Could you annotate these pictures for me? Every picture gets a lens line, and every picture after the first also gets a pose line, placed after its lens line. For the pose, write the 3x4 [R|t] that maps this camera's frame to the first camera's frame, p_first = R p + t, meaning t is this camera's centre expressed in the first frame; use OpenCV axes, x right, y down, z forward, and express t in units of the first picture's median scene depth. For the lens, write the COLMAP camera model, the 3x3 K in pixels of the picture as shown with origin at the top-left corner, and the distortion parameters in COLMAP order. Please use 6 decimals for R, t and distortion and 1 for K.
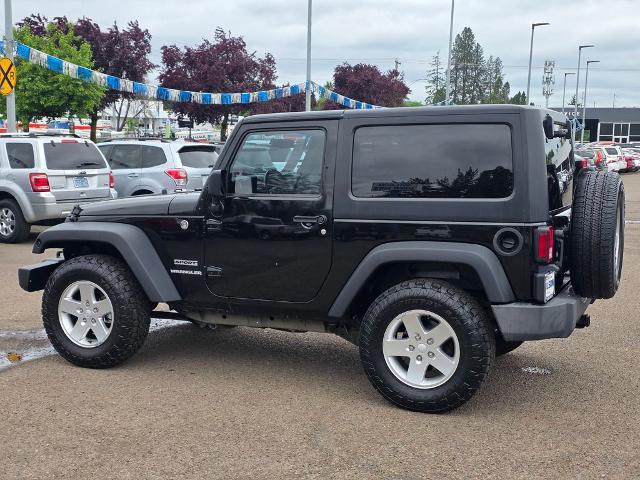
lens RADIAL K [[874.9, 0, 325.9], [0, 874.9, 246.8], [0, 0, 1]] dist [0.072612, 0.000000]
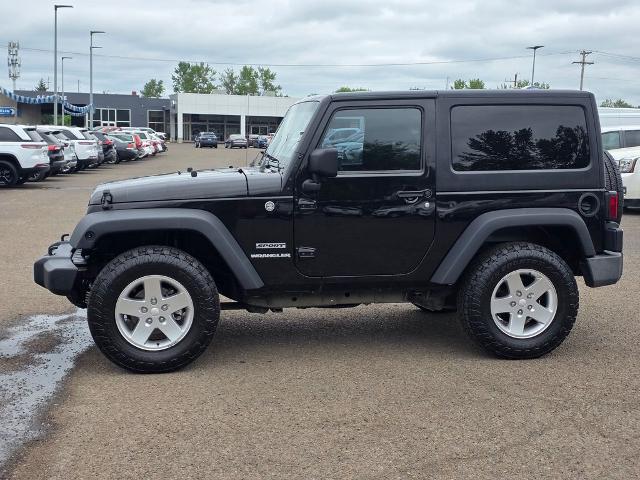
lens RADIAL K [[874.9, 0, 317.0], [0, 874.9, 237.4], [0, 0, 1]] dist [0.072612, 0.000000]
pose [[0.826119, -0.064300, 0.559815, -0.655370], [0.060873, 0.997838, 0.024779, -0.011637], [-0.560198, 0.013607, 0.828247, 0.183986]]
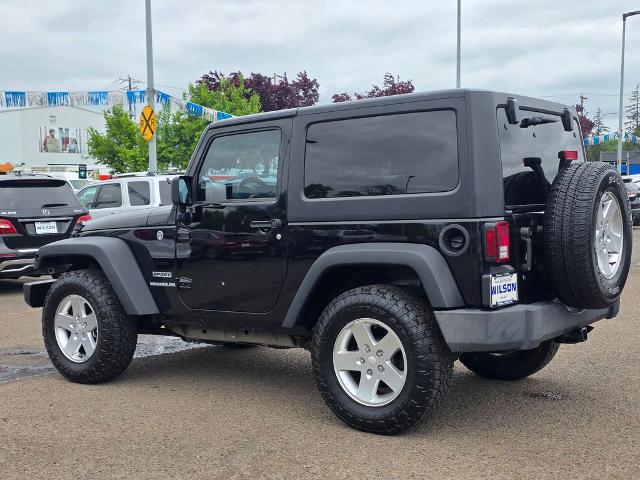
lens RADIAL K [[874.9, 0, 324.5], [0, 874.9, 239.5], [0, 0, 1]] dist [0.072612, 0.000000]
pose [[0.974684, -0.018638, -0.222809, 0.235601], [0.004781, 0.998029, -0.062572, 0.041394], [0.223536, 0.059923, 0.972852, 0.090405]]
